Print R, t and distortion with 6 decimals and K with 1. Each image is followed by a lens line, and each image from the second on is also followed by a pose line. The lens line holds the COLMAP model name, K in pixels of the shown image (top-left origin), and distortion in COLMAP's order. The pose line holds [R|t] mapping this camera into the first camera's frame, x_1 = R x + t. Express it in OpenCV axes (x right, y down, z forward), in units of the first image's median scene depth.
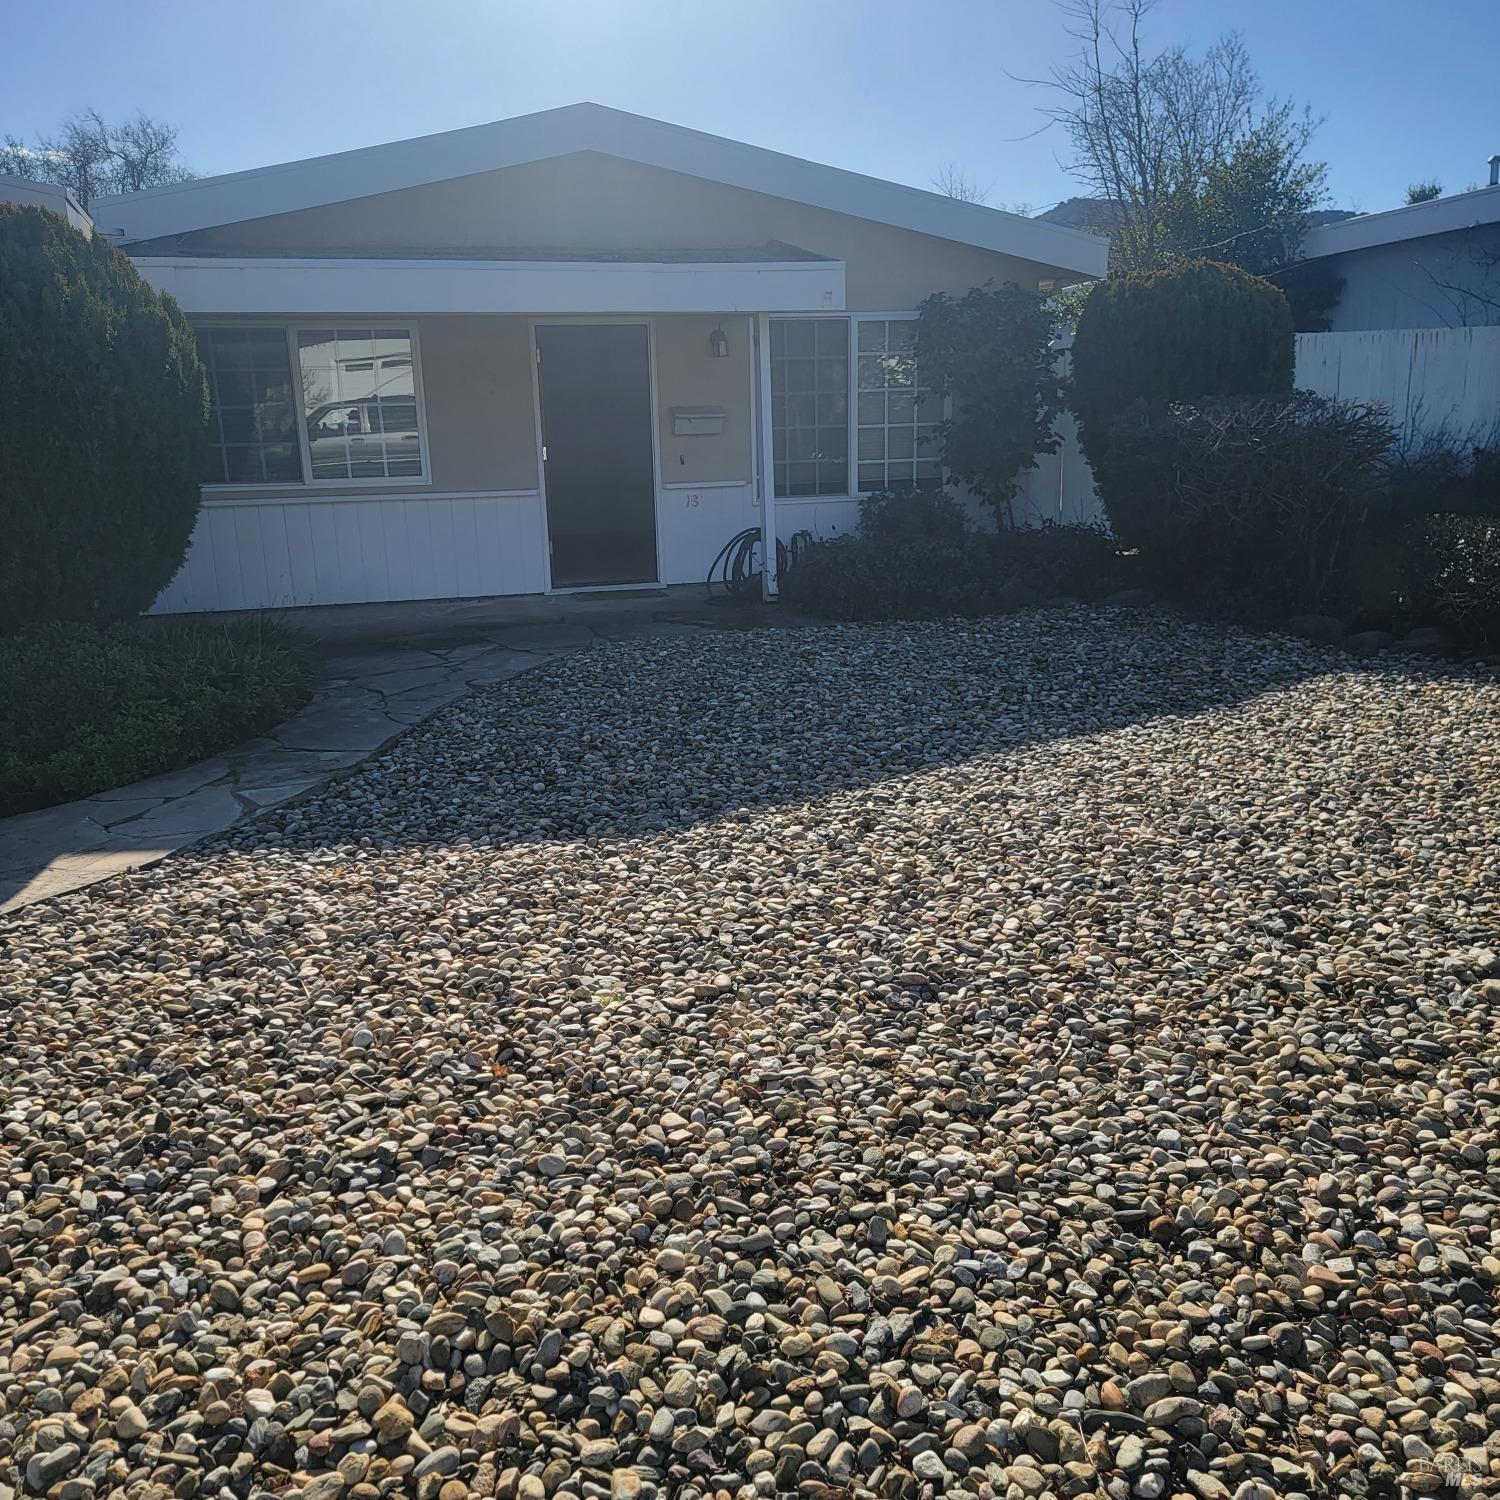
lens RADIAL K [[1344.5, 0, 710.7], [0, 1344.5, 744.0], [0, 0, 1]] dist [0.088574, -0.069535]
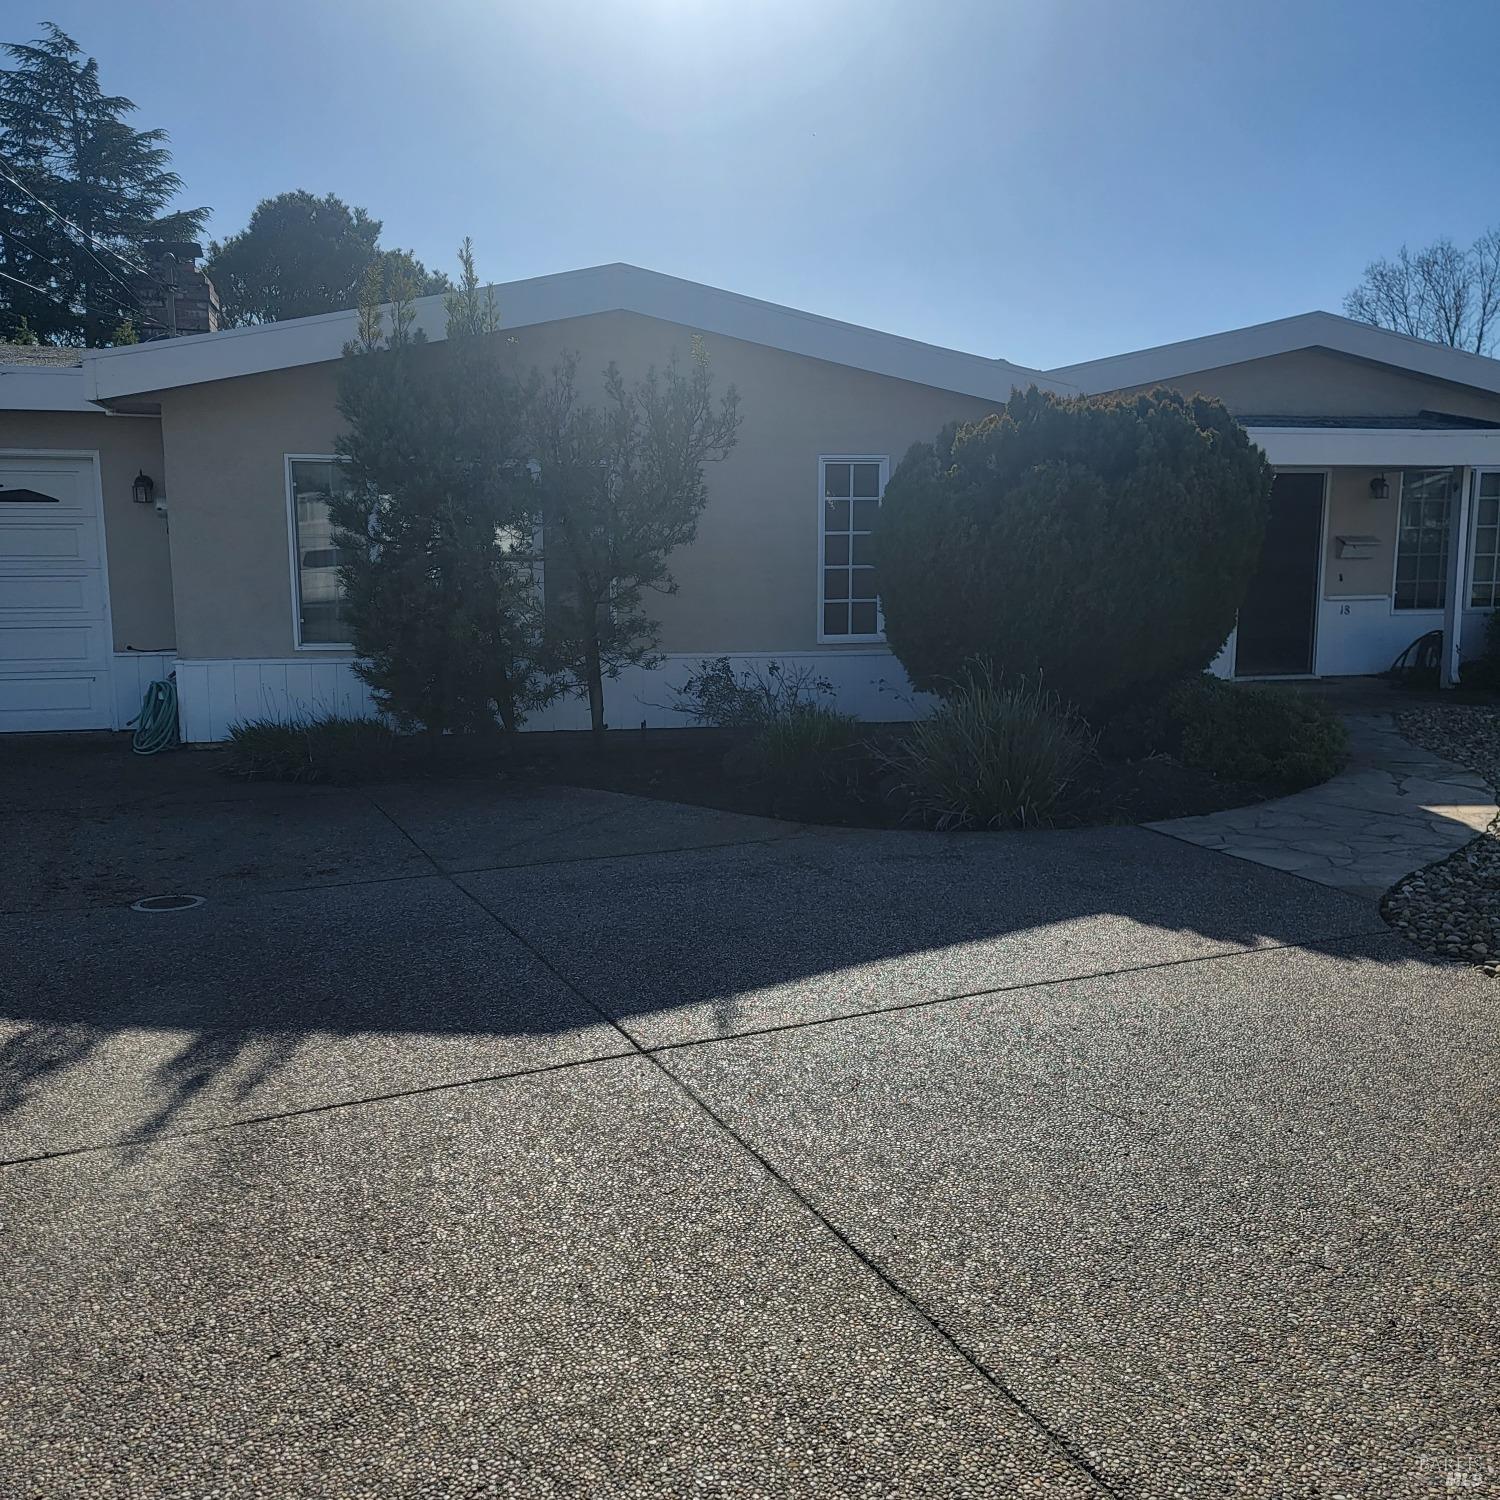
lens RADIAL K [[1344.5, 0, 710.7], [0, 1344.5, 744.0], [0, 0, 1]] dist [0.088574, -0.069535]
pose [[0.998233, 0.030301, -0.051109, -1.156906], [-0.035184, 0.994611, -0.097526, 0.188547], [0.047879, 0.099152, 0.993920, -0.588387]]
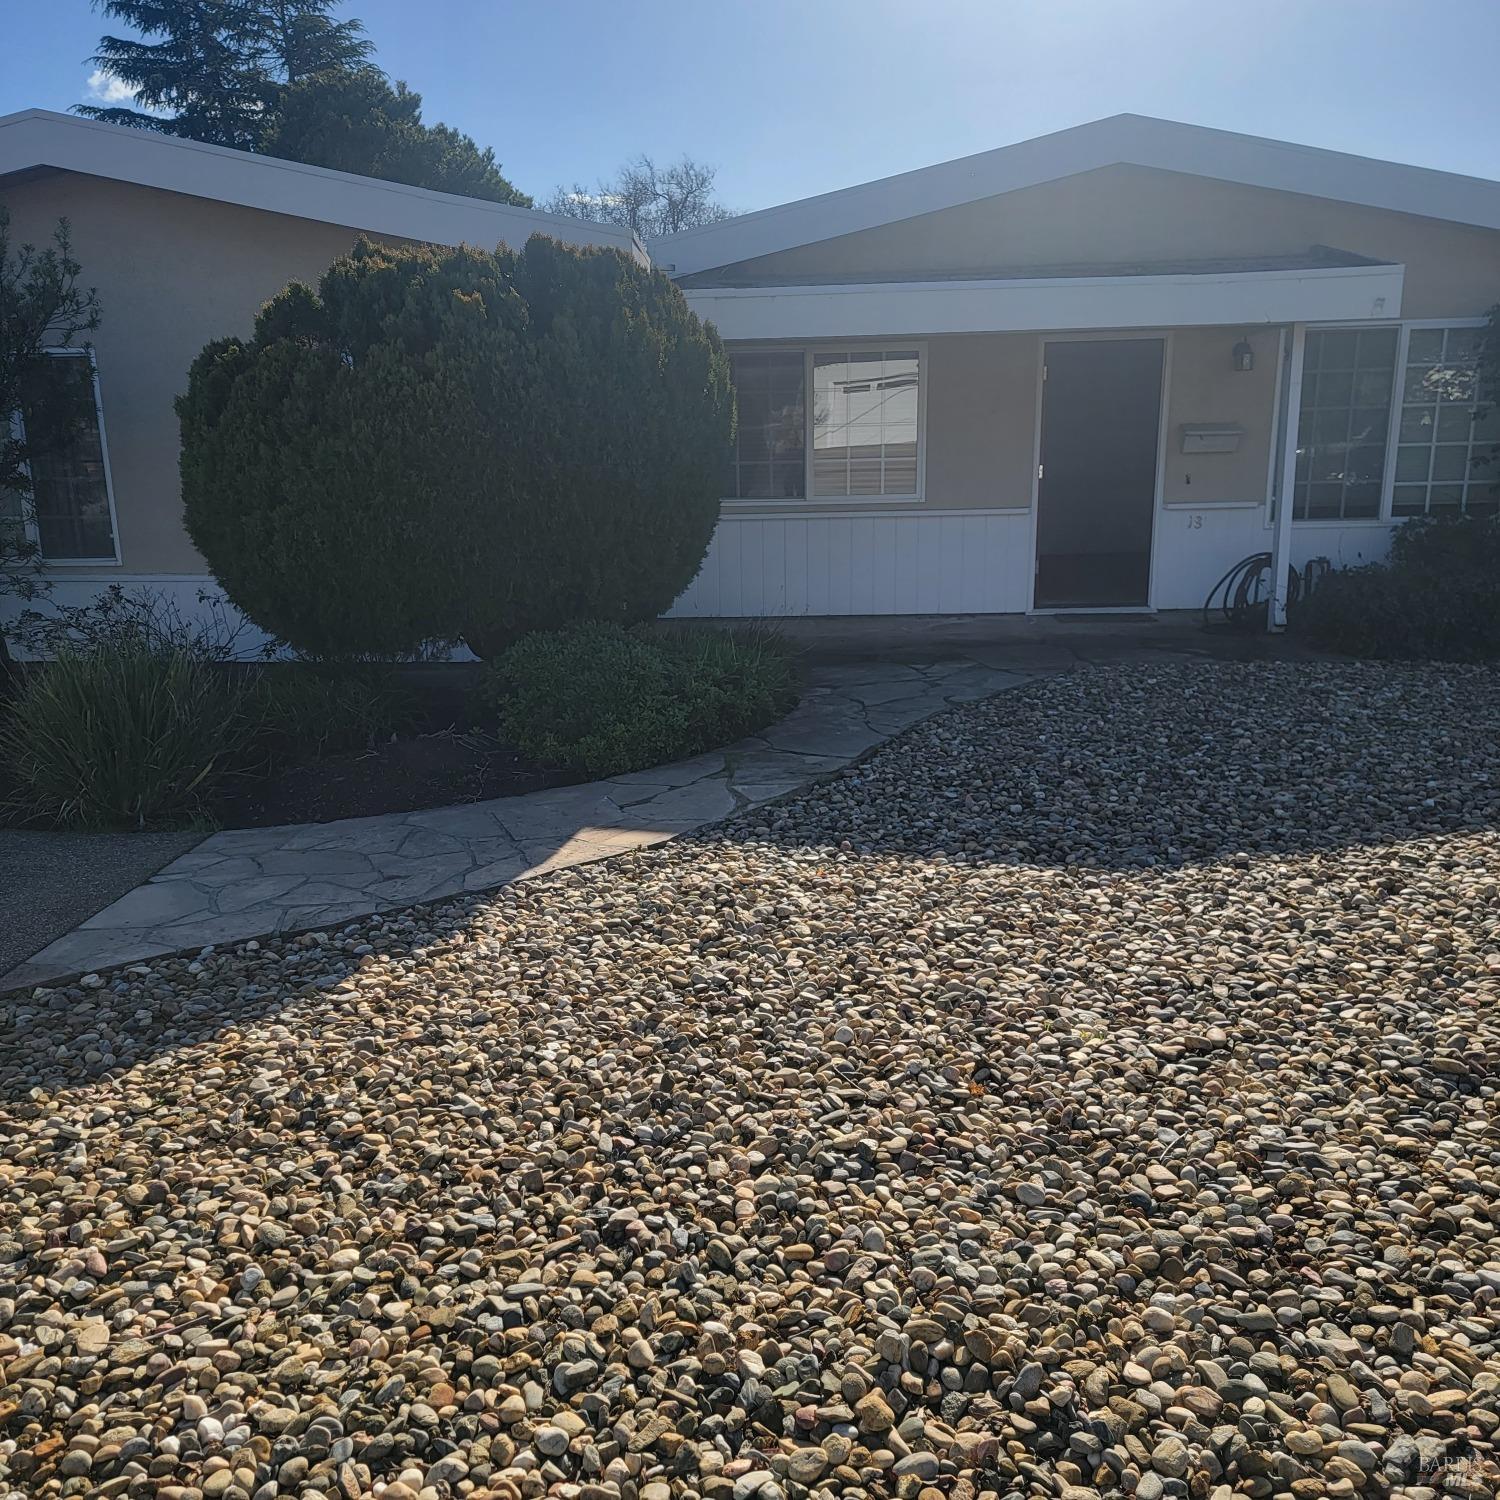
lens RADIAL K [[1344.5, 0, 710.7], [0, 1344.5, 744.0], [0, 0, 1]] dist [0.088574, -0.069535]
pose [[0.945335, 0.080386, -0.316038, -0.044633], [-0.084389, 0.996432, 0.001022, 0.003775], [0.314992, 0.025704, 0.948746, -0.013828]]
